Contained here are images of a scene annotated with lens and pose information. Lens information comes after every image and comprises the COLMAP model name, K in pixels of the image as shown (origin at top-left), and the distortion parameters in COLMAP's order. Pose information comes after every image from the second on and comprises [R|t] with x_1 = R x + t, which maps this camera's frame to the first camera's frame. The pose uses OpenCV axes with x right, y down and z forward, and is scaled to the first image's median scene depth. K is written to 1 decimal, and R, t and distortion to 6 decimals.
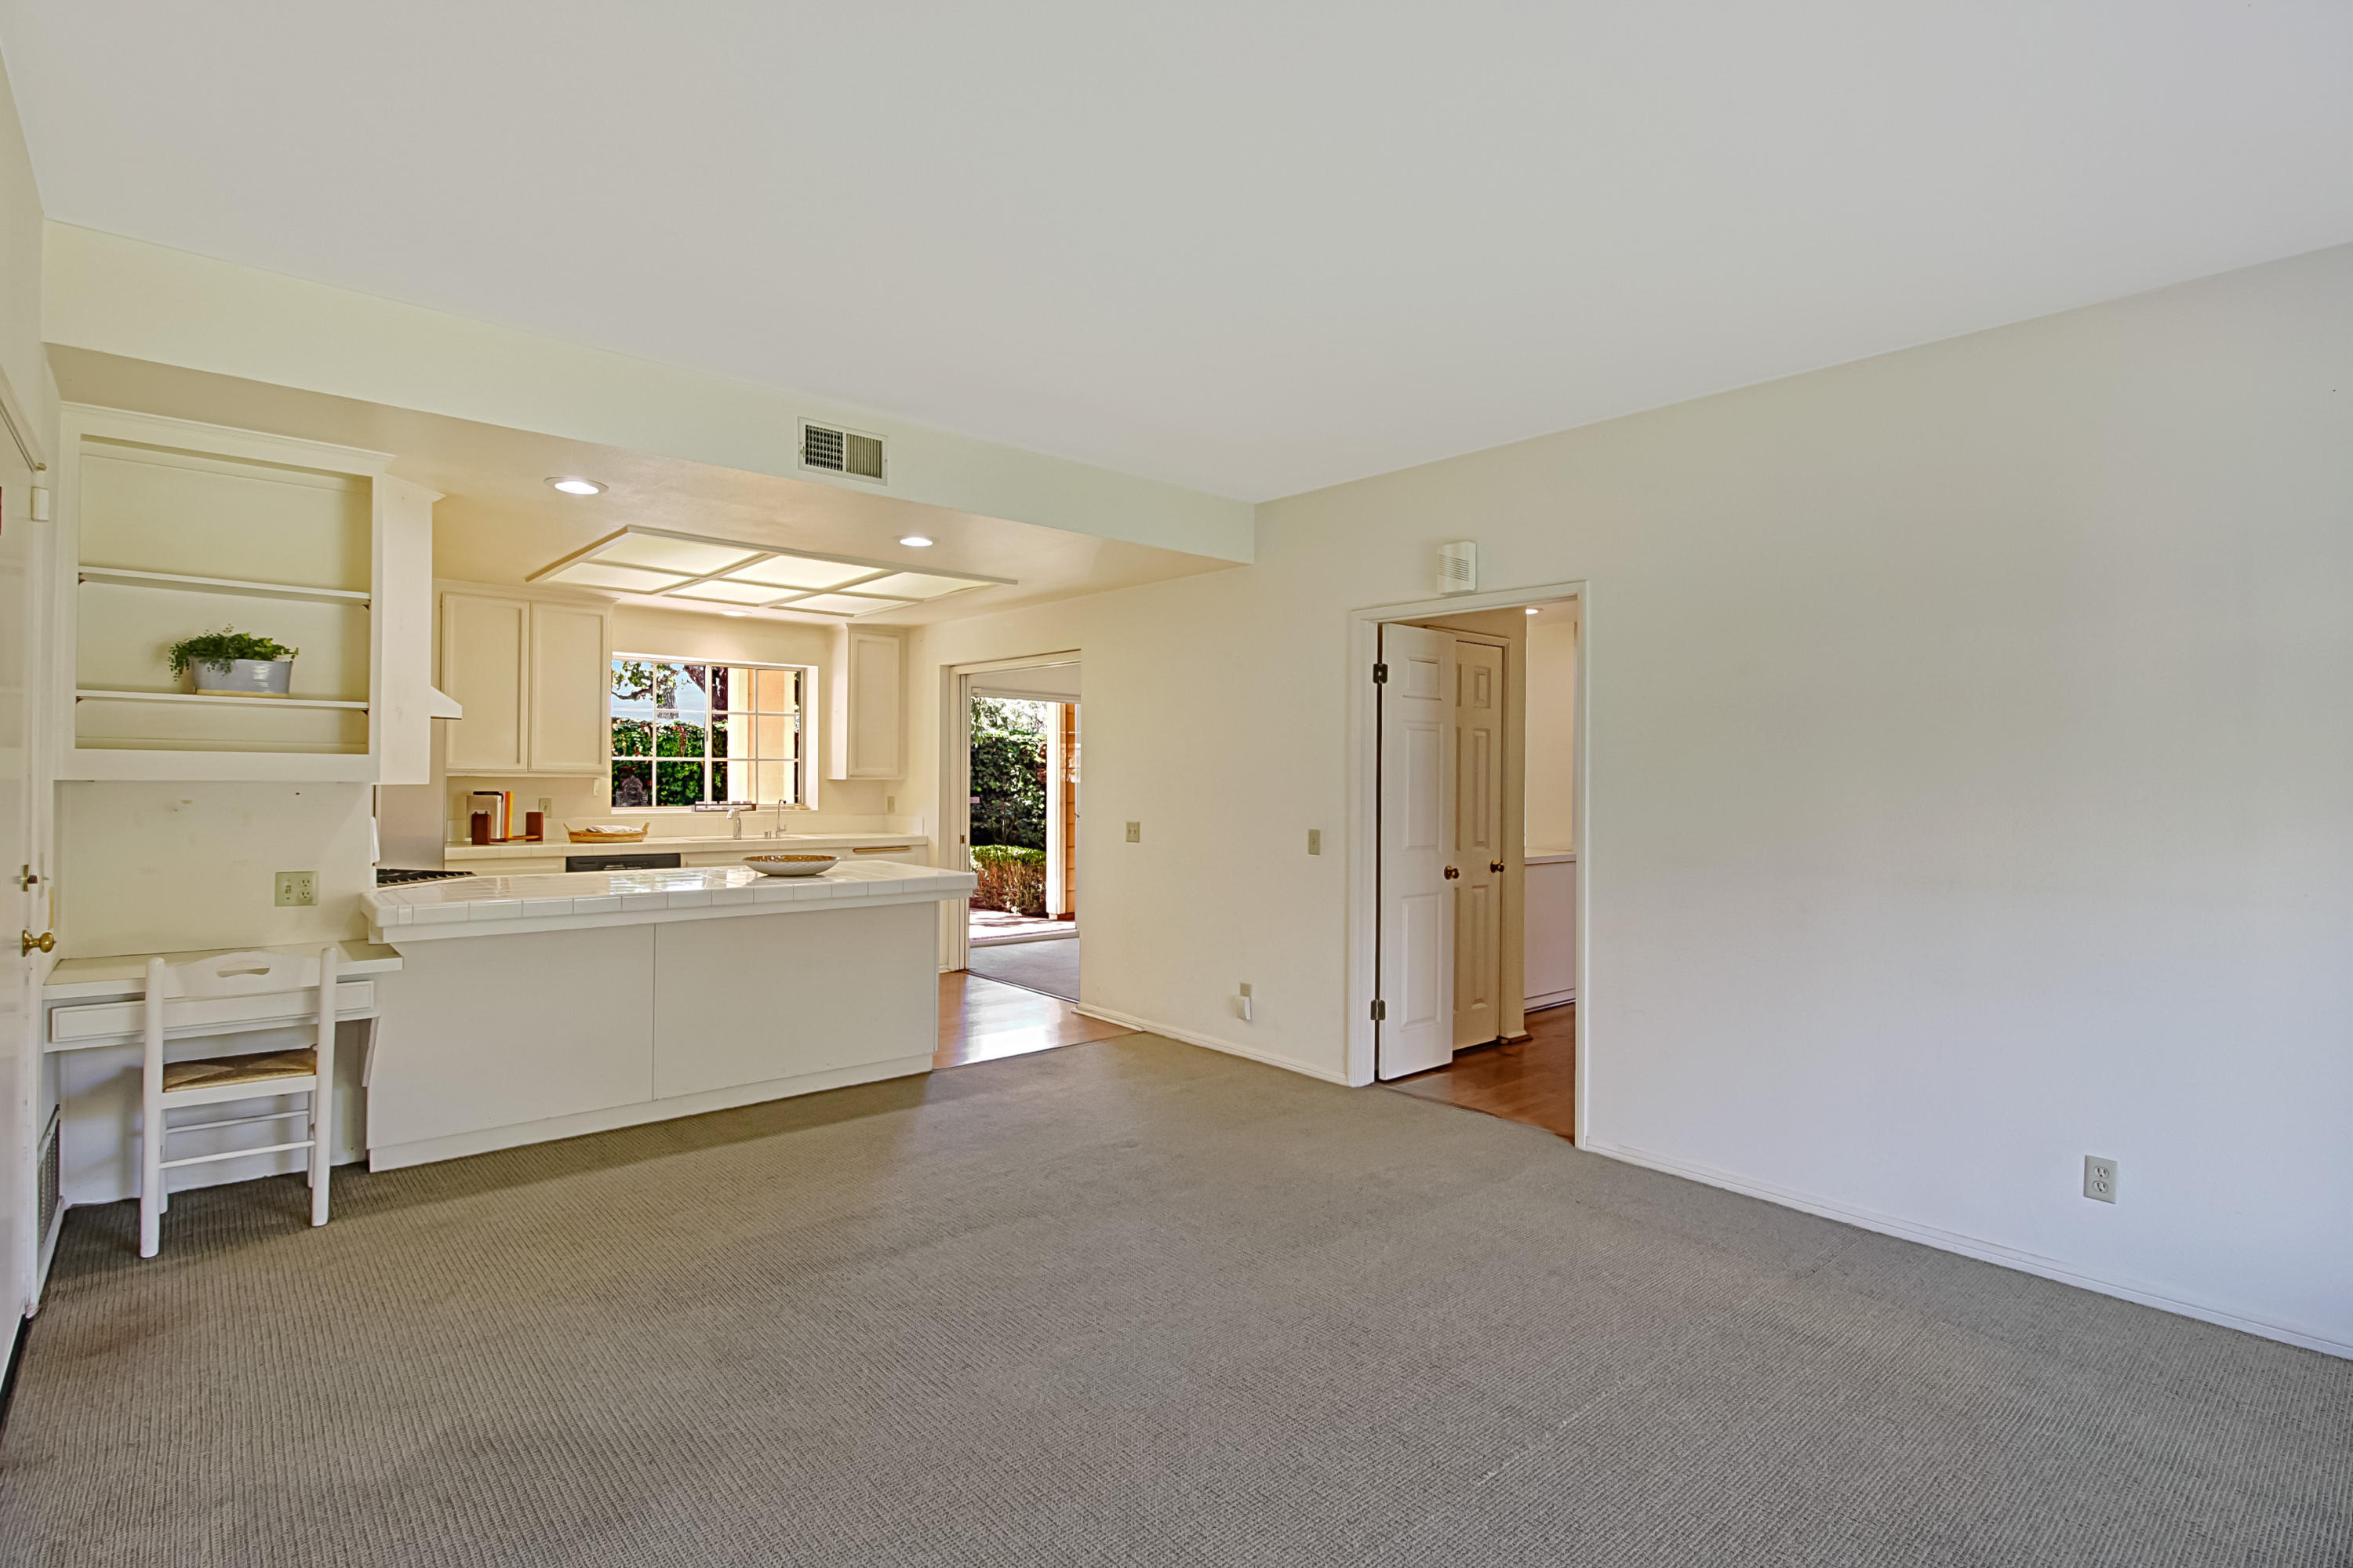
lens RADIAL K [[1106.2, 0, 1170.5], [0, 1106.2, 780.3], [0, 0, 1]] dist [-0.000030, -0.000128]
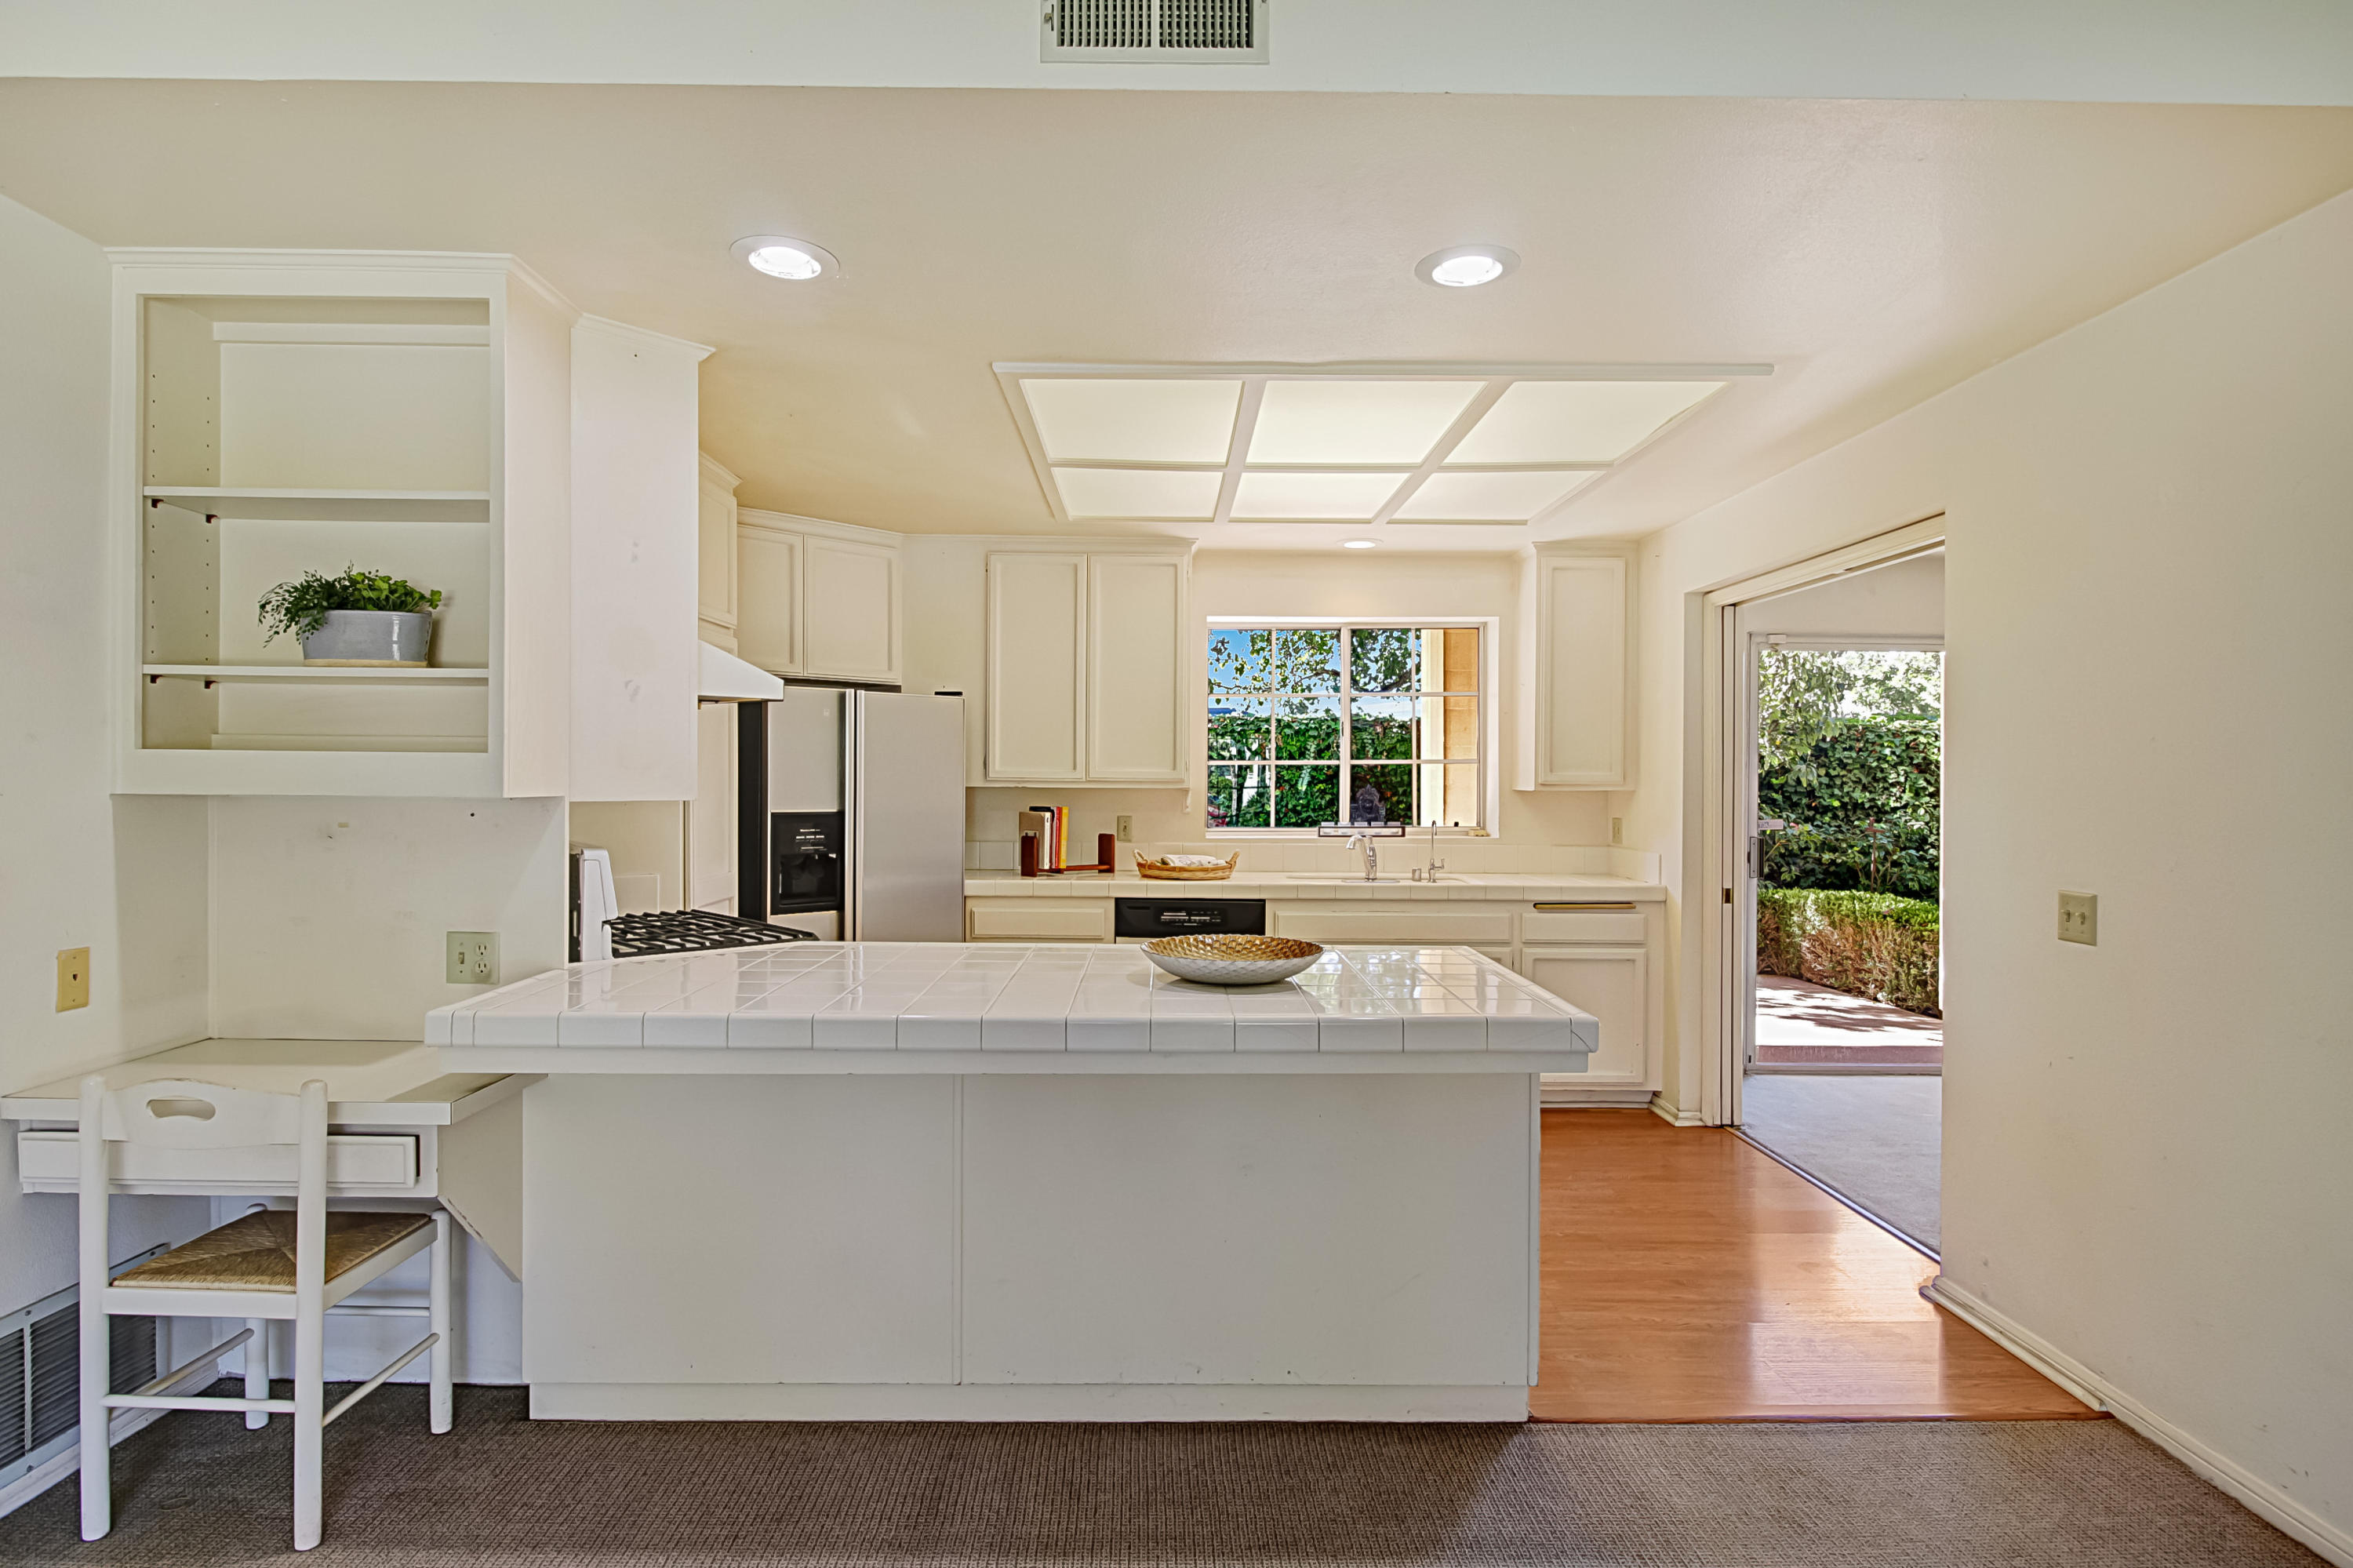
lens RADIAL K [[1239.5, 0, 1174.9], [0, 1239.5, 788.8], [0, 0, 1]] dist [-0.005734, 0.001116]
pose [[0.765653, -0.001920, -0.643251, 0.003500], [0.001433, 0.999998, -0.001280, -0.000857], [0.643252, 0.000058, 0.765654, 0.323641]]
